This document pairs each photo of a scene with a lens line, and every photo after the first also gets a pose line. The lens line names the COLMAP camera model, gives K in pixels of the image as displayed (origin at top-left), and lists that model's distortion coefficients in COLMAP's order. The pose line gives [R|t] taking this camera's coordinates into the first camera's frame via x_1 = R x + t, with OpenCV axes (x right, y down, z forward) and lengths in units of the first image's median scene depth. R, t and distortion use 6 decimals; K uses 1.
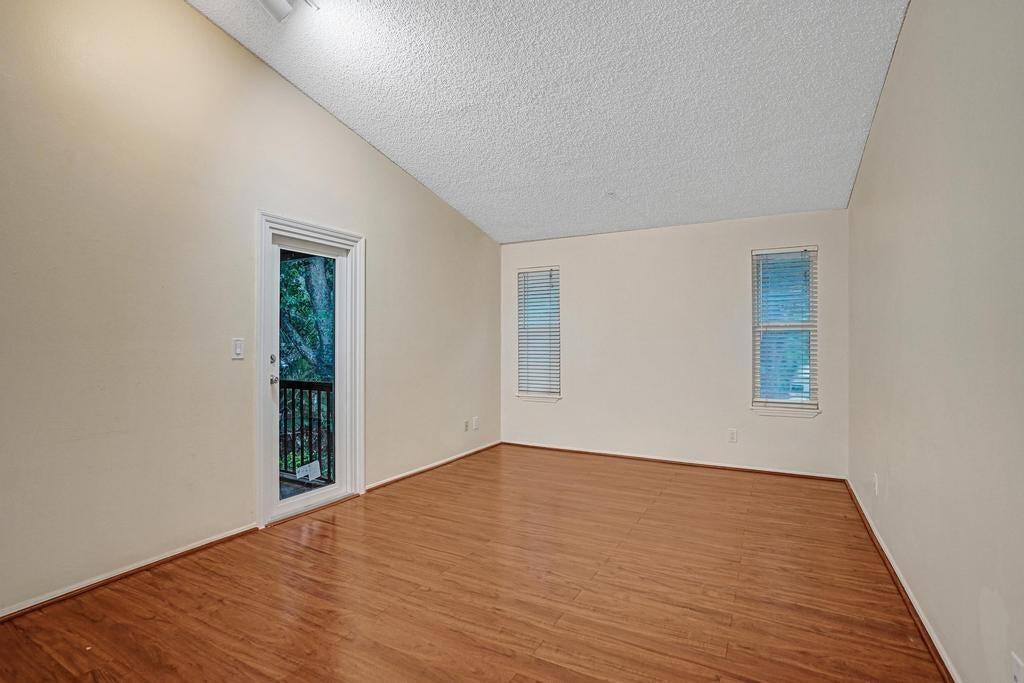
lens RADIAL K [[500.7, 0, 508.6], [0, 500.7, 337.5], [0, 0, 1]] dist [-0.054865, 0.026397]
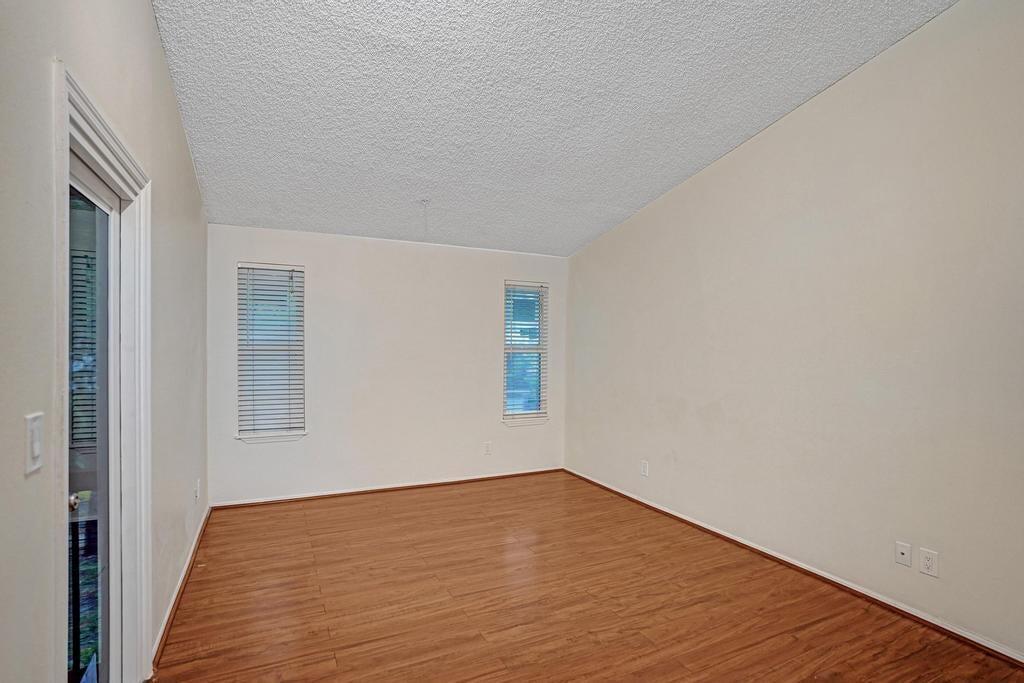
lens RADIAL K [[500.7, 0, 508.6], [0, 500.7, 337.5], [0, 0, 1]] dist [-0.054865, 0.026397]
pose [[0.572315, 0.017620, 0.819844, -0.506253], [-0.014599, 0.999830, -0.011297, -0.038779], [-0.819904, -0.005504, 0.572475, 0.405370]]
